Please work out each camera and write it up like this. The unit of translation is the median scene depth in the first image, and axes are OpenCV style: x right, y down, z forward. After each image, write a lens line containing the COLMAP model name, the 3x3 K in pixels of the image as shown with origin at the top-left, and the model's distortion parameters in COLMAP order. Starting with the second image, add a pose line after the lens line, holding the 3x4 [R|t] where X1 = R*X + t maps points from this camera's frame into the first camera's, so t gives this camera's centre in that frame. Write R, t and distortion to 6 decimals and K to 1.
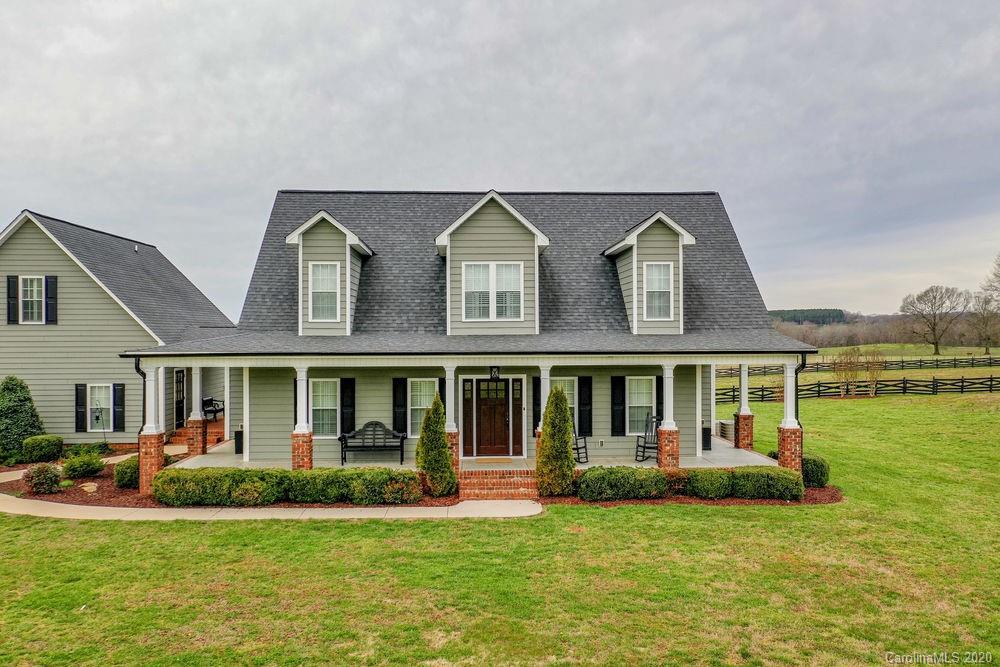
lens RADIAL K [[811.3, 0, 500.6], [0, 811.3, 389.8], [0, 0, 1]] dist [0.007716, 0.008745]
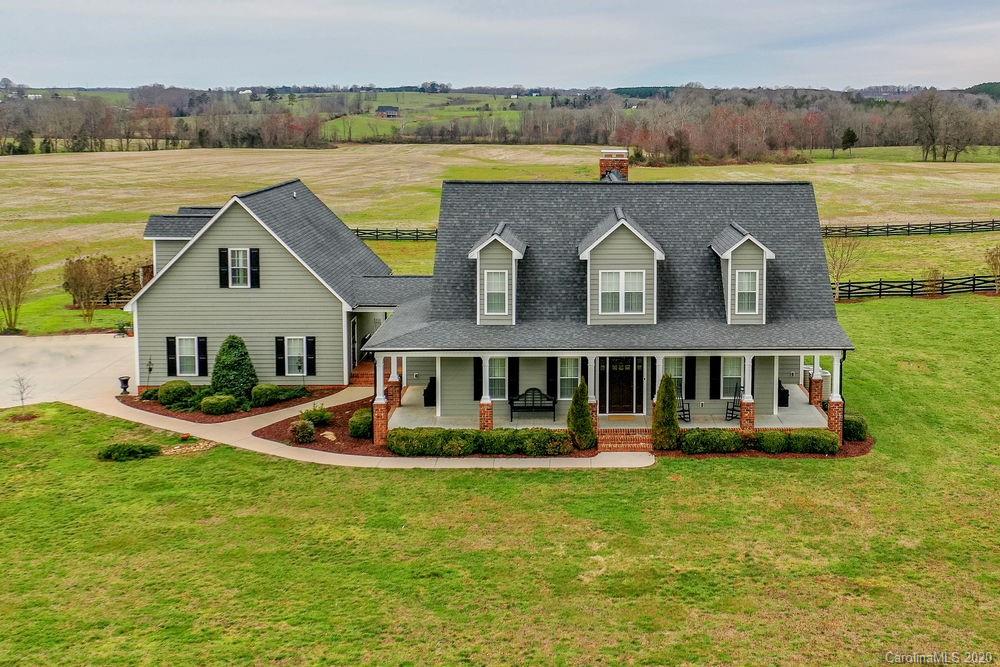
lens RADIAL K [[1217.8, 0, 611.7], [0, 1217.8, 331.8], [0, 0, 1]] dist [0.000360, 0.038878]
pose [[0.999915, 0.009389, -0.009096, -0.008470], [-0.008166, 0.991975, 0.126171, -0.332991], [0.010208, -0.126086, 0.991967, -1.066751]]
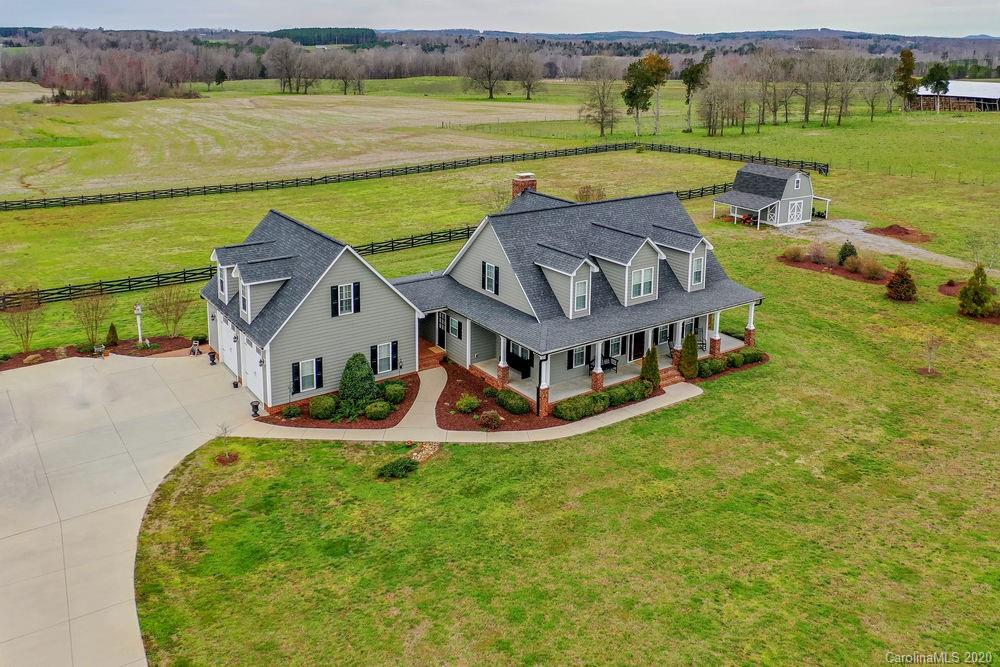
lens RADIAL K [[850.9, 0, 499.7], [0, 850.9, 282.9], [0, 0, 1]] dist [0.008801, 0.009435]
pose [[0.833052, -0.137838, 0.535748, -1.584145], [0.014397, 0.973534, 0.228087, -0.667356], [-0.553008, -0.182295, 0.812989, -0.596552]]
